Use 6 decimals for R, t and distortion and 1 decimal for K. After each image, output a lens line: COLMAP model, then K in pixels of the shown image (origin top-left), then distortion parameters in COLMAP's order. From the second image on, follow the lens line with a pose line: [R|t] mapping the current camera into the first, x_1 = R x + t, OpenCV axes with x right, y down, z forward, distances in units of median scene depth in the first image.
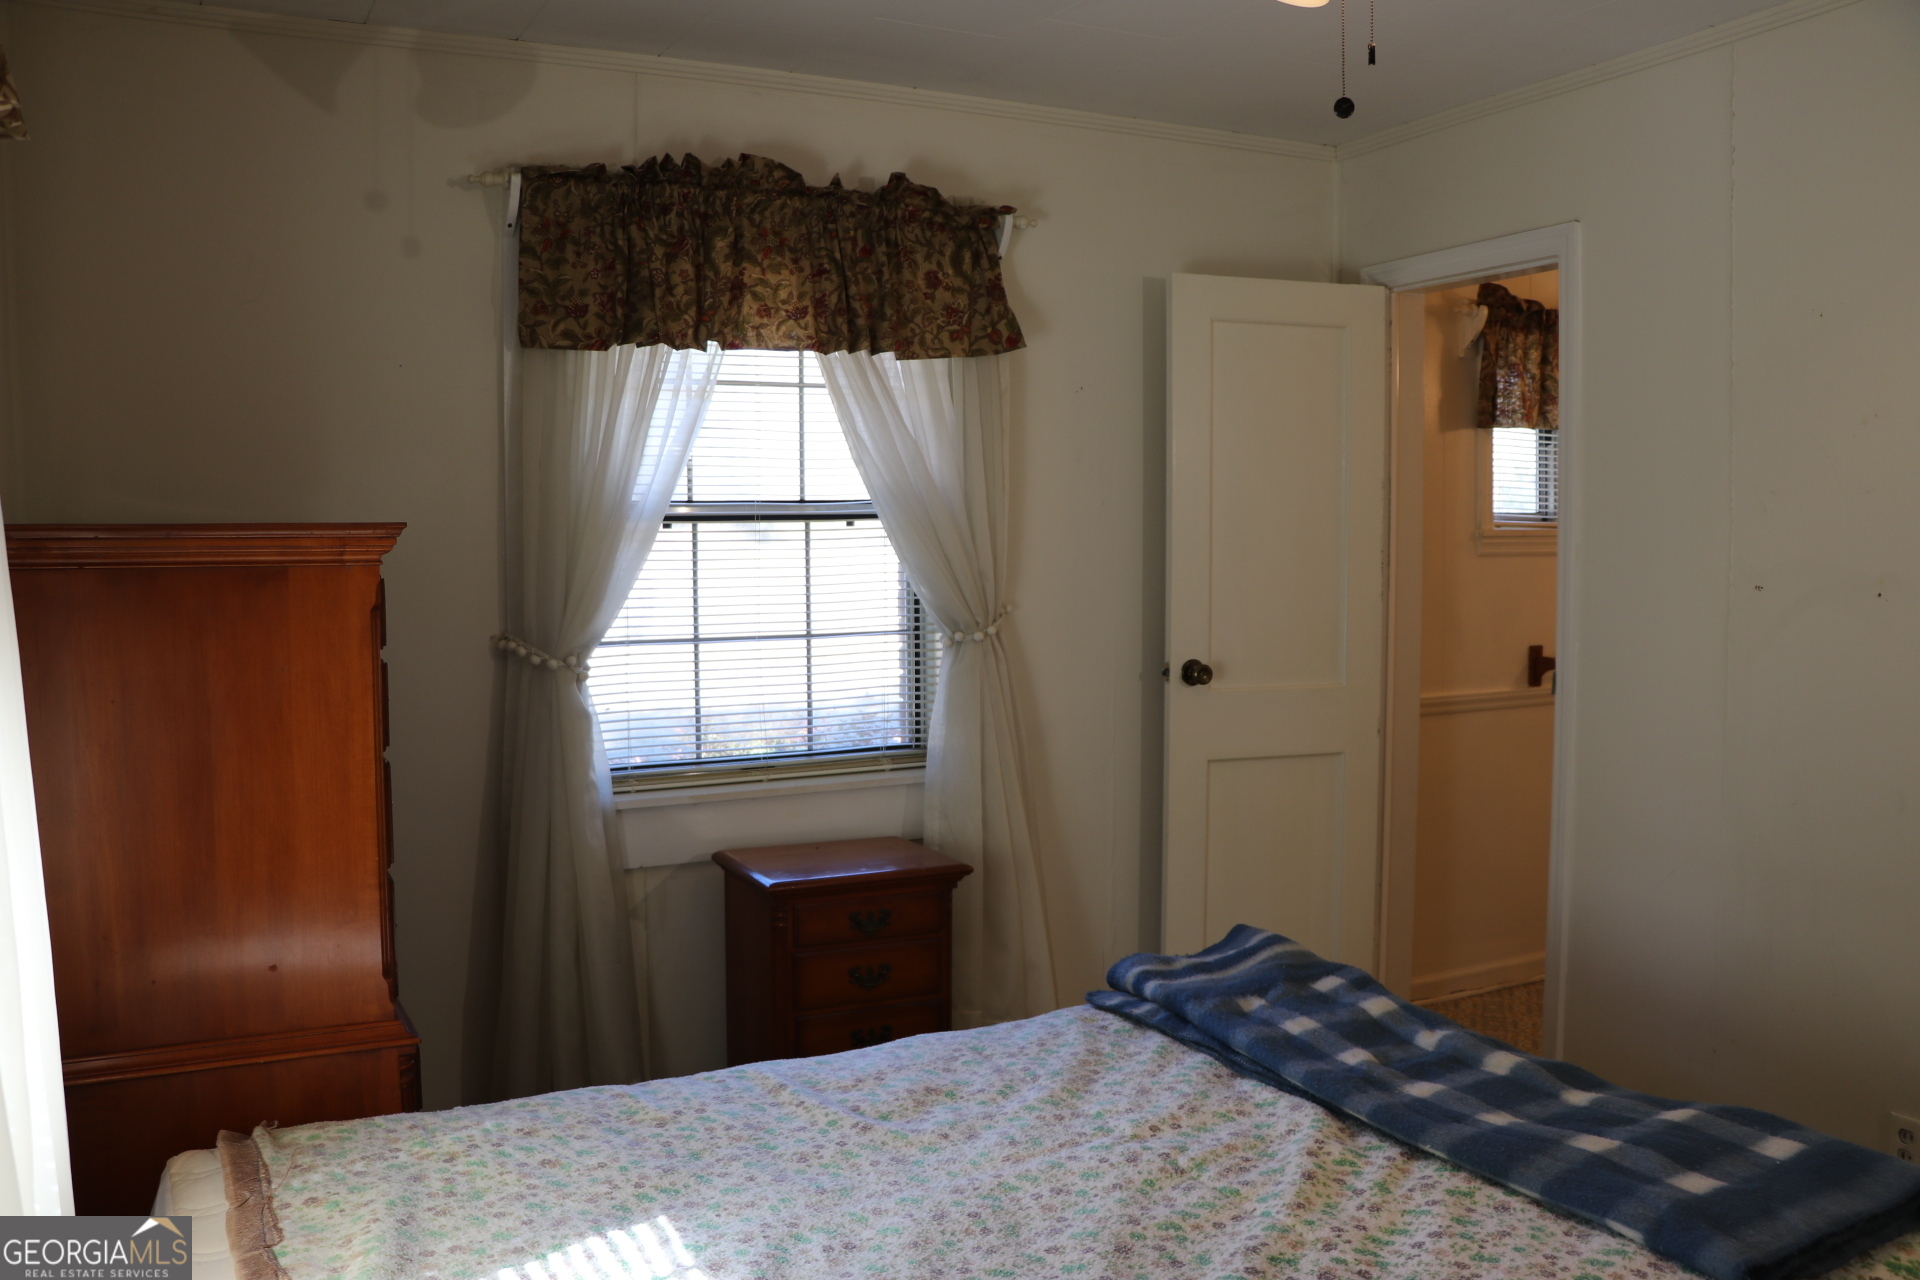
lens RADIAL K [[1579.7, 0, 961.8], [0, 1579.7, 641.8], [0, 0, 1]] dist [-0.186562, 0.158522]
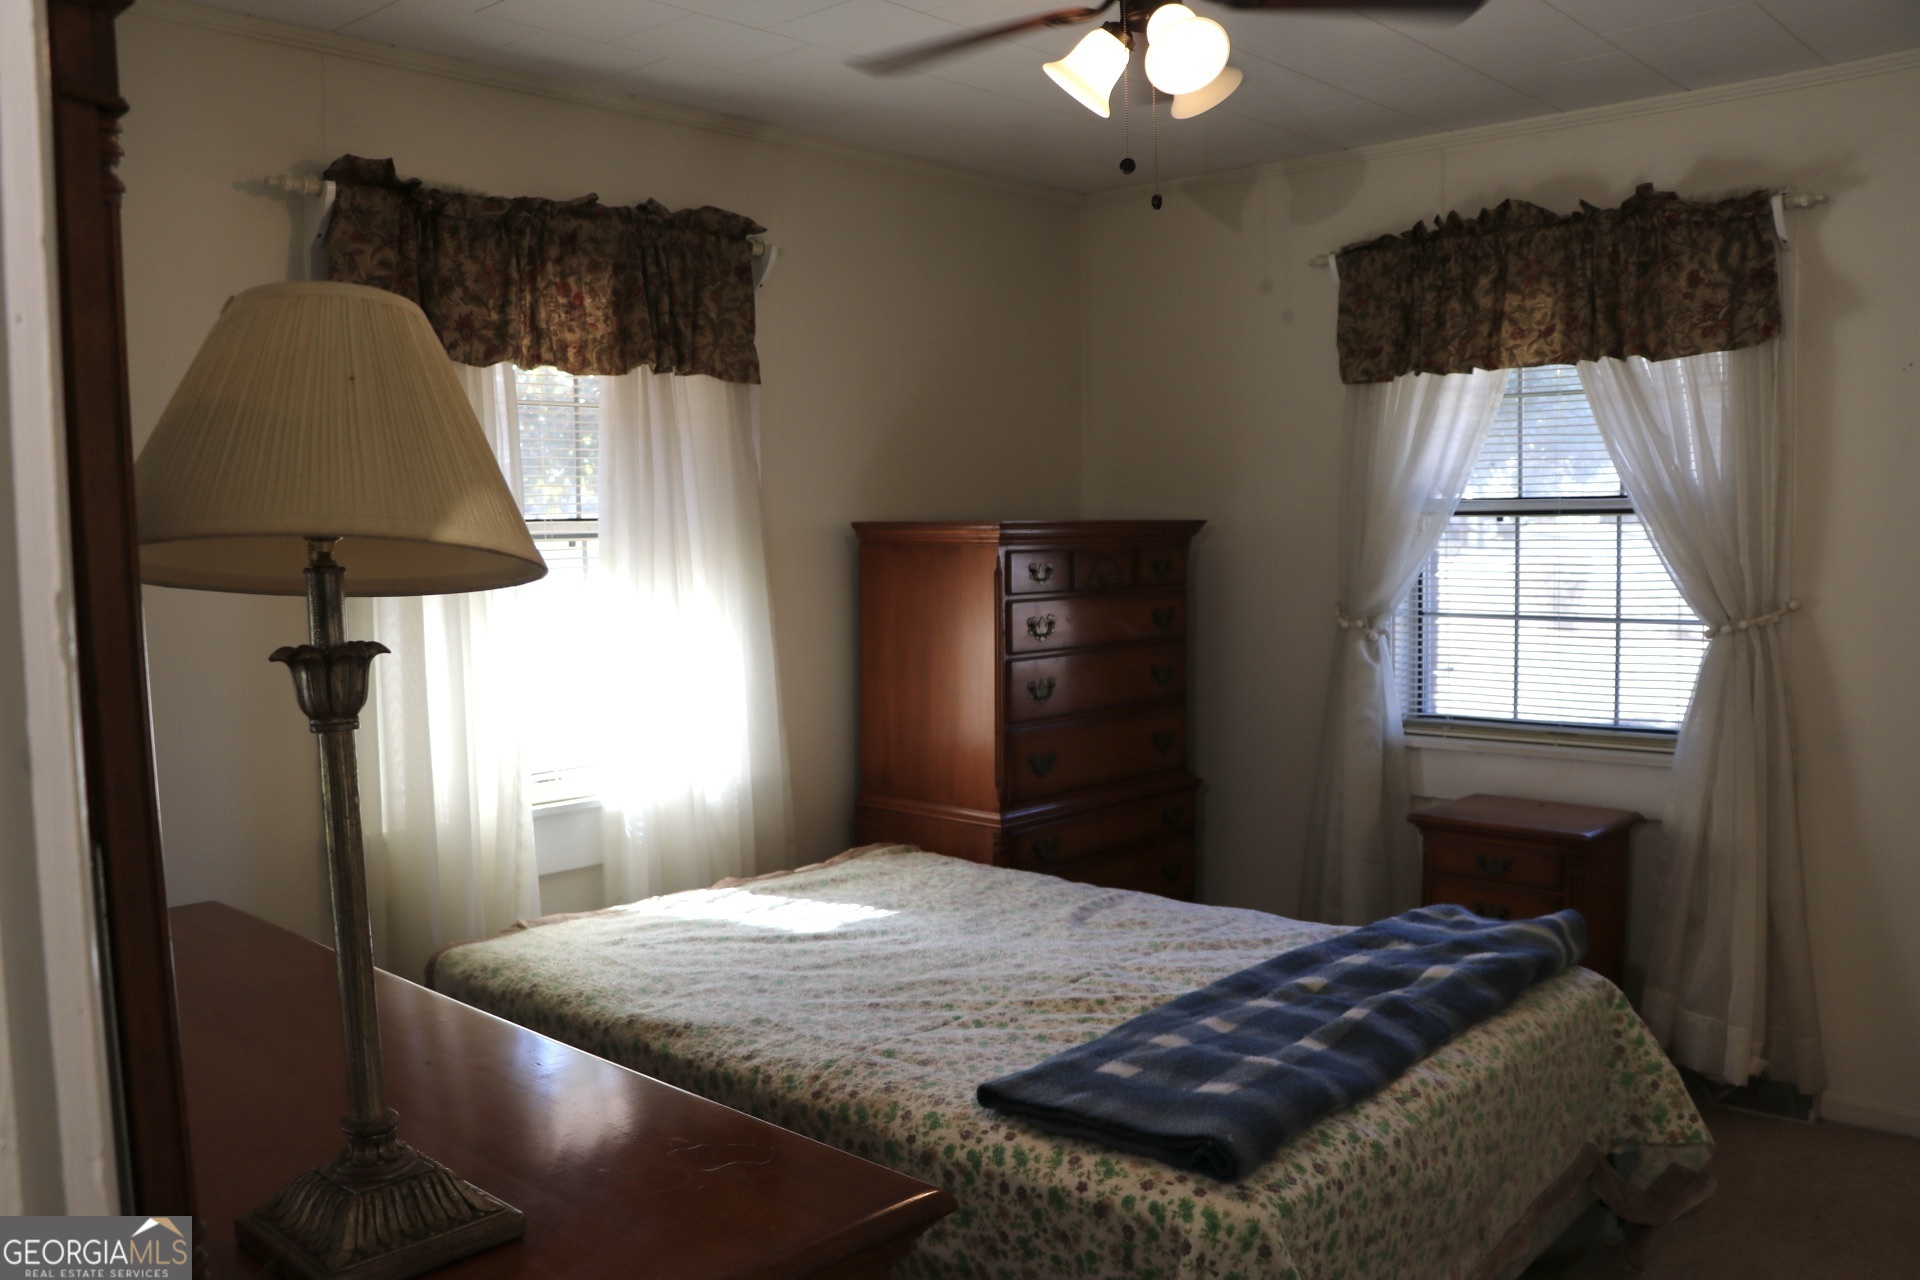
lens RADIAL K [[1579.7, 0, 949.3], [0, 1579.7, 644.5], [0, 0, 1]] dist [-0.186562, 0.158522]
pose [[0.343900, 0.068780, -0.936484, 0.809840], [-0.055705, 0.997052, 0.052772, -0.018895], [0.937352, 0.034018, 0.346718, 0.220468]]
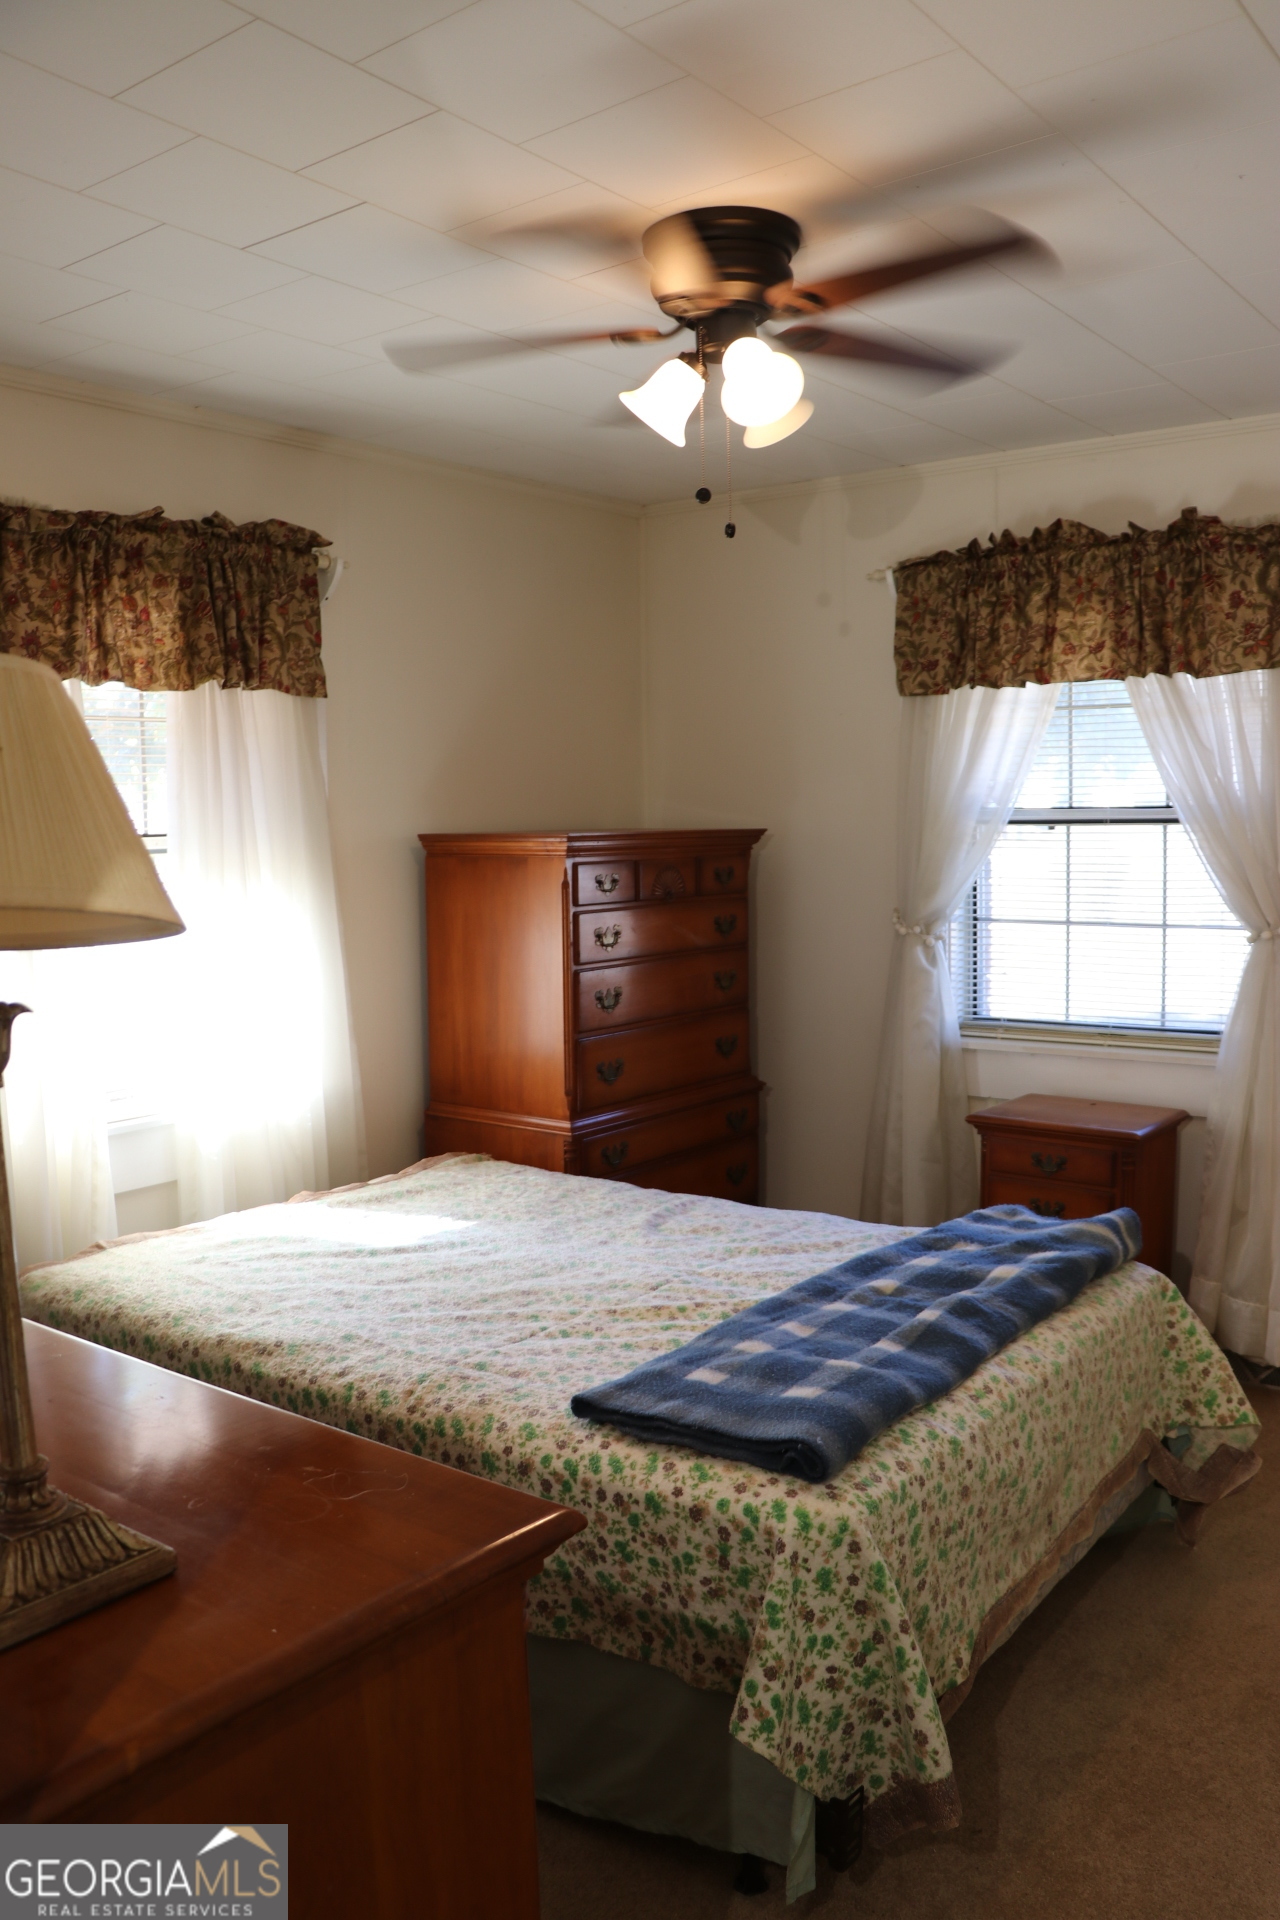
lens RADIAL K [[1579.7, 0, 651.2], [0, 1579.7, 974.7], [0, 0, 1]] dist [-0.186562, 0.158522]
pose [[0.435893, 0.085643, -0.895915, 0.818004], [-0.050840, 0.996216, 0.070495, -0.031156], [0.898562, 0.014820, 0.438597, 0.197840]]
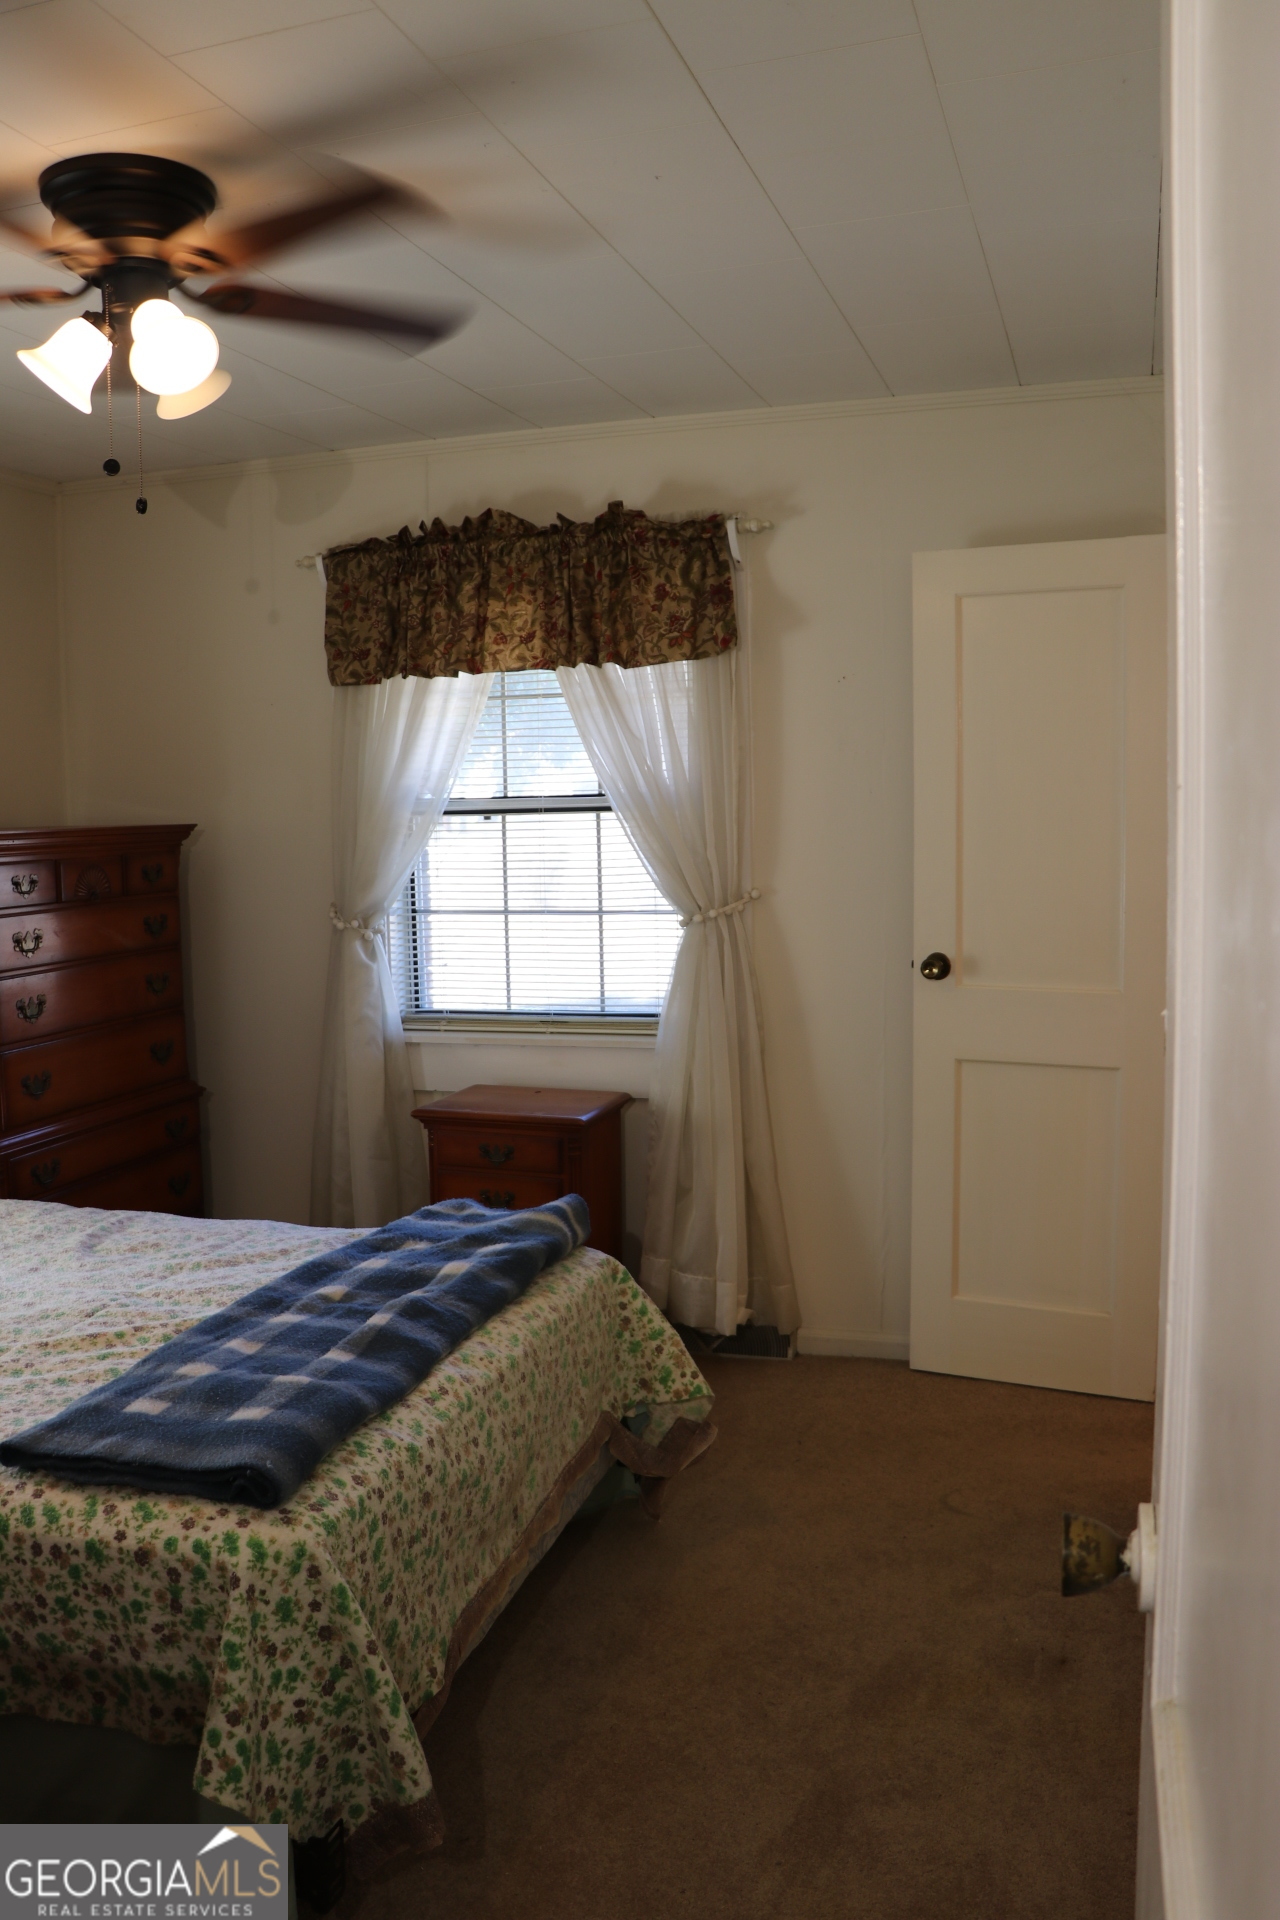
lens RADIAL K [[1579.7, 0, 645.7], [0, 1579.7, 975.4], [0, 0, 1]] dist [-0.186562, 0.158522]
pose [[0.714777, 0.066722, -0.696163, 0.805017], [-0.034775, 0.997598, 0.059908, -0.030607], [0.698488, -0.018612, 0.715380, 0.217201]]
